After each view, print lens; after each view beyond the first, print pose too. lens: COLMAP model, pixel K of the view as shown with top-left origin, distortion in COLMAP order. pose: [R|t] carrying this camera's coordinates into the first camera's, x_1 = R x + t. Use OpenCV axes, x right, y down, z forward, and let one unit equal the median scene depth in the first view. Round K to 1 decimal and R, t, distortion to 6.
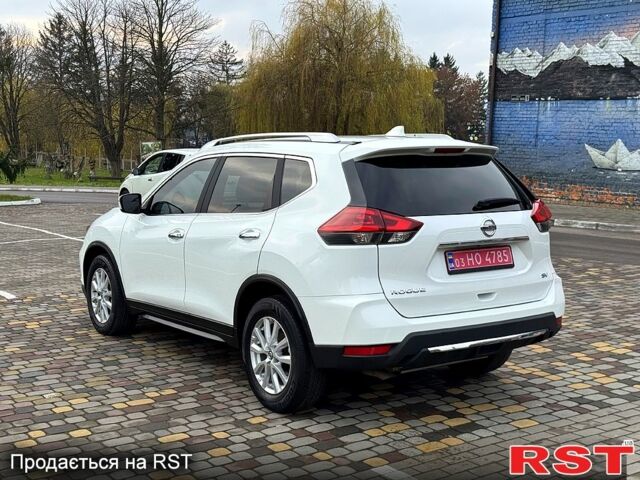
lens RADIAL K [[889.3, 0, 320.0], [0, 889.3, 240.0], [0, 0, 1]] dist [0.151879, -0.053605]
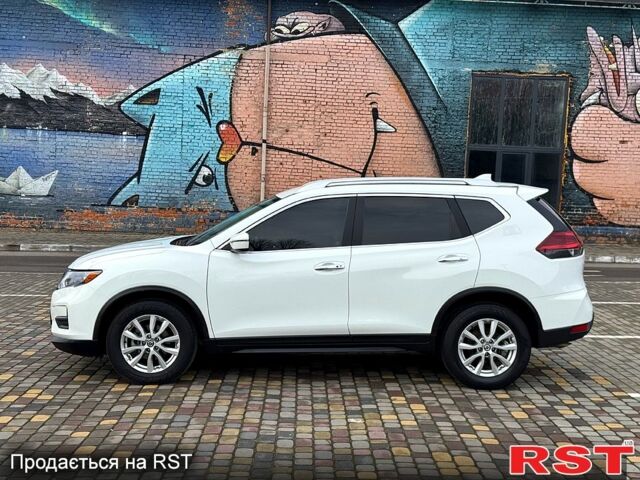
lens RADIAL K [[889.3, 0, 320.0], [0, 889.3, 240.0], [0, 0, 1]] dist [0.151879, -0.053605]
pose [[0.556721, -0.053362, 0.828984, -0.421660], [0.069883, 0.997406, 0.017272, -0.023096], [-0.827755, 0.048317, 0.559005, 0.149509]]
